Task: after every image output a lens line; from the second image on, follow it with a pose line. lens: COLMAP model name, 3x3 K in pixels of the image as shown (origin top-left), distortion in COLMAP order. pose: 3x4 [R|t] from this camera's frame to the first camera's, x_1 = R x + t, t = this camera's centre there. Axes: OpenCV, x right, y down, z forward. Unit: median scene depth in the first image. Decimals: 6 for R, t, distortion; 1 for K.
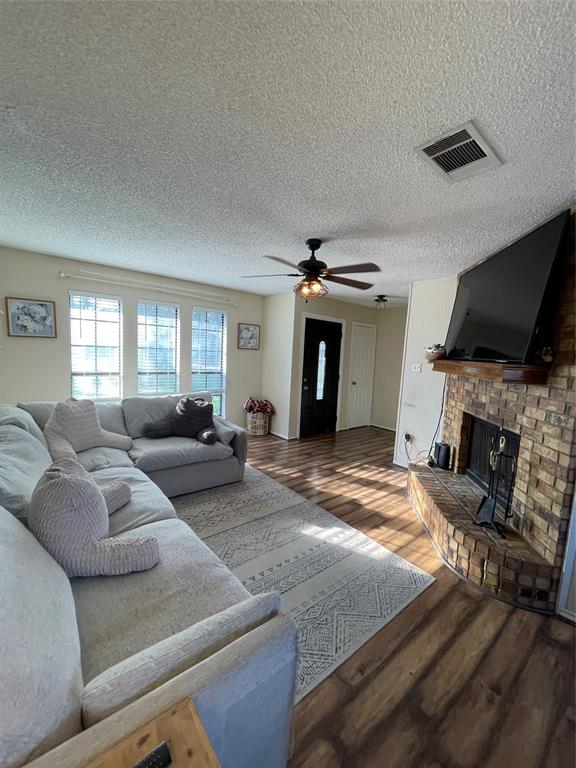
lens RADIAL K [[307.4, 0, 290.0], [0, 307.4, 382.4], [0, 0, 1]] dist [-0.004099, 0.000310]
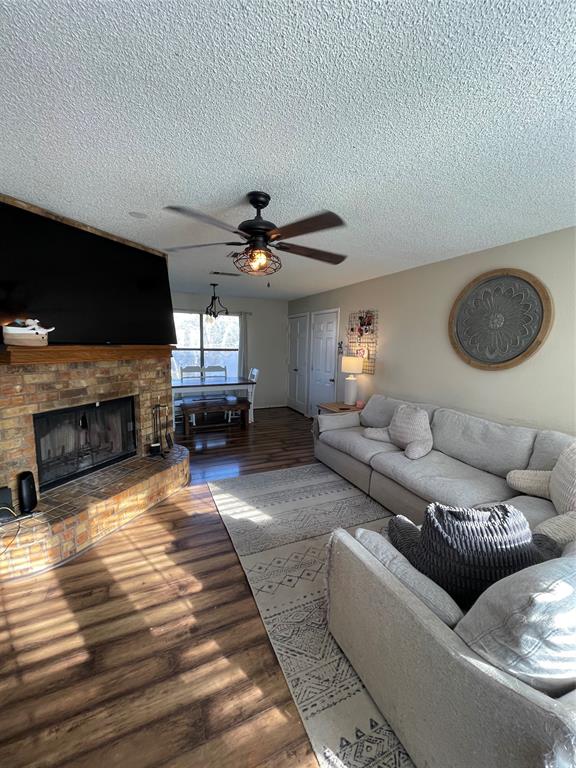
lens RADIAL K [[307.4, 0, 292.8], [0, 307.4, 380.0], [0, 0, 1]] dist [-0.004099, 0.000310]
pose [[-0.968270, -0.099476, 0.229254, -0.168897], [-0.045820, 0.972478, 0.228444, -0.162204], [-0.245669, 0.210691, -0.946180, 1.396269]]
